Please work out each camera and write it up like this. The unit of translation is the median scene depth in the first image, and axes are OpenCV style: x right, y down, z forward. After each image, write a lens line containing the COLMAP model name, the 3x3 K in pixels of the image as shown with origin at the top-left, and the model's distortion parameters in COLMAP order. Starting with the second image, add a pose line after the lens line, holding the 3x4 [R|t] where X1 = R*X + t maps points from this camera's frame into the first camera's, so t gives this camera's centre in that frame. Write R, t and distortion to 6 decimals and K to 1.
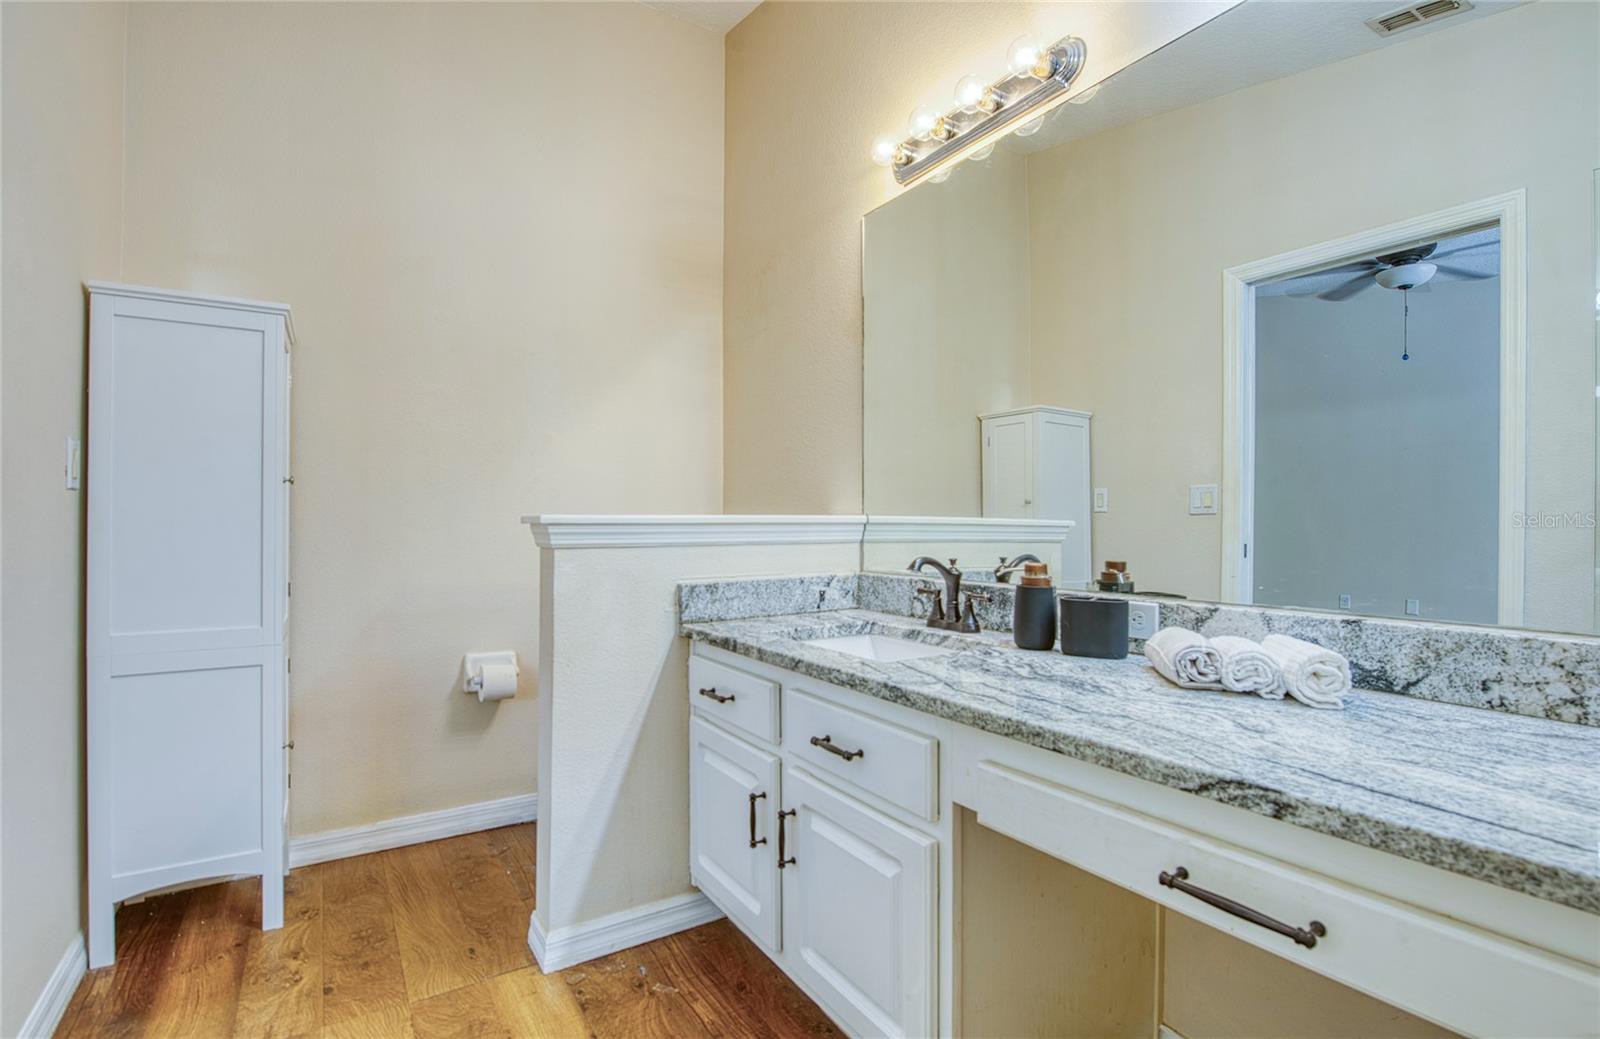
lens RADIAL K [[749.1, 0, 797.2], [0, 749.1, 524.3], [0, 0, 1]] dist [-0.004706, -0.001201]
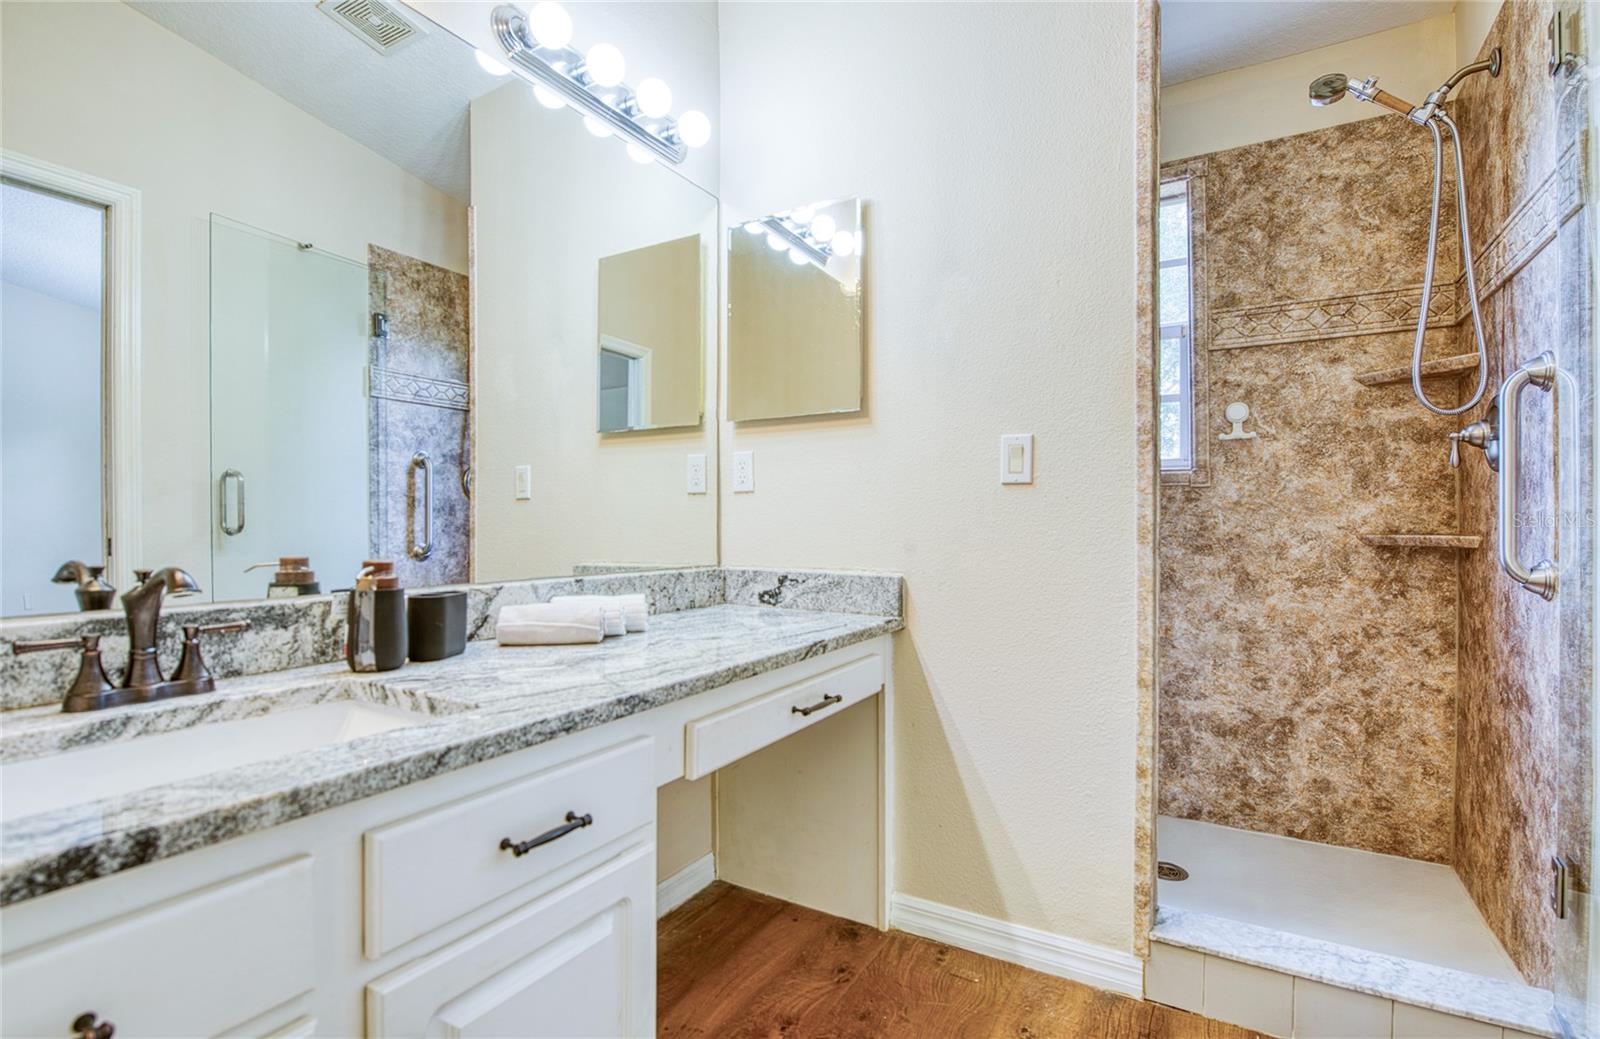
lens RADIAL K [[749.1, 0, 797.2], [0, 749.1, 524.3], [0, 0, 1]] dist [-0.004706, -0.001201]
pose [[-0.449561, -0.002412, 0.893246, -0.682074], [-0.000469, 0.999997, 0.002465, 0.014734], [-0.893250, 0.000689, -0.449561, 1.139267]]
